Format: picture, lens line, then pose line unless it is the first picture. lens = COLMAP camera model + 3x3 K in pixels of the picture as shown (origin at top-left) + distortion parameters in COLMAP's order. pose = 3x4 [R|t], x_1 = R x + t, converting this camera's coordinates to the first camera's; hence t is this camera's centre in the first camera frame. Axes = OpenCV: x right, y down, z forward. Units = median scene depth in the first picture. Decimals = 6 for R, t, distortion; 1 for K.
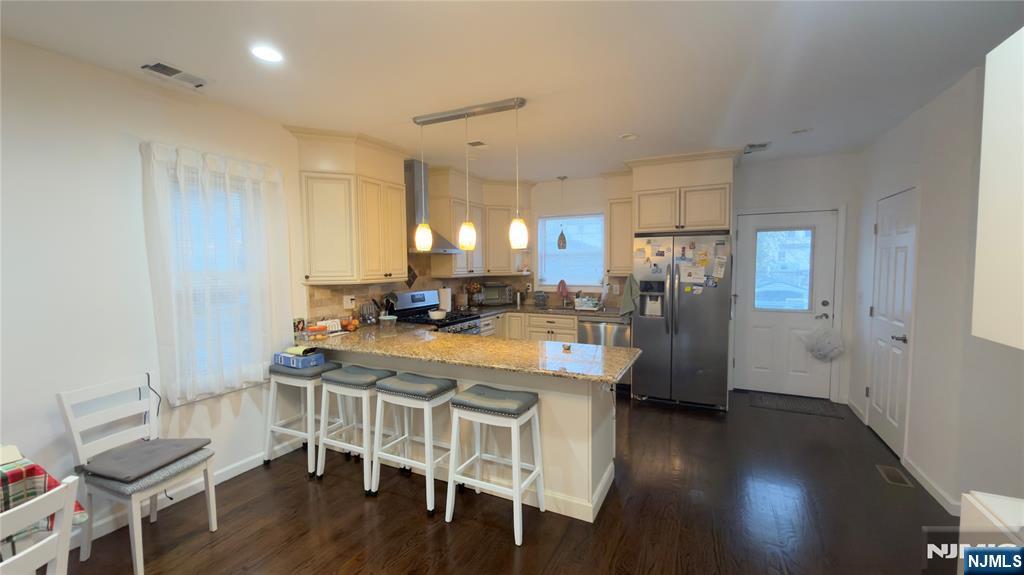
lens RADIAL K [[408.6, 0, 513.8], [0, 408.6, 287.4], [0, 0, 1]] dist [0.001706, -0.000203]
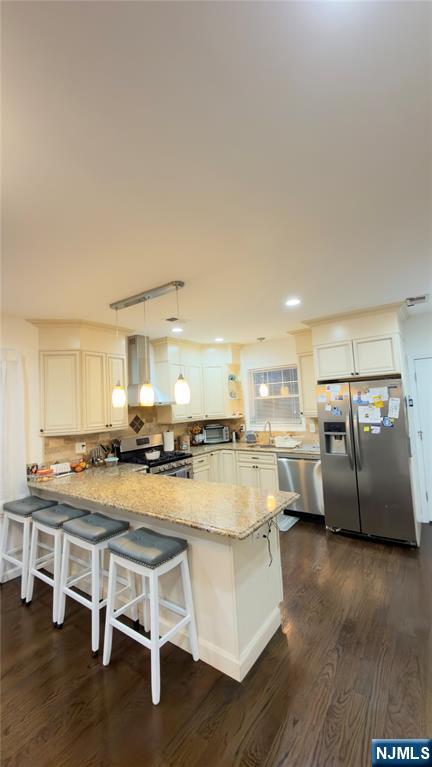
lens RADIAL K [[306.1, 0, 216.6], [0, 306.1, 384.2], [0, 0, 1]] dist [0.001706, -0.000203]
pose [[0.984519, -0.053222, -0.167001, 0.173037], [0.032753, 0.991865, -0.123010, -0.027933], [0.172190, 0.115636, 0.978253, 0.106489]]
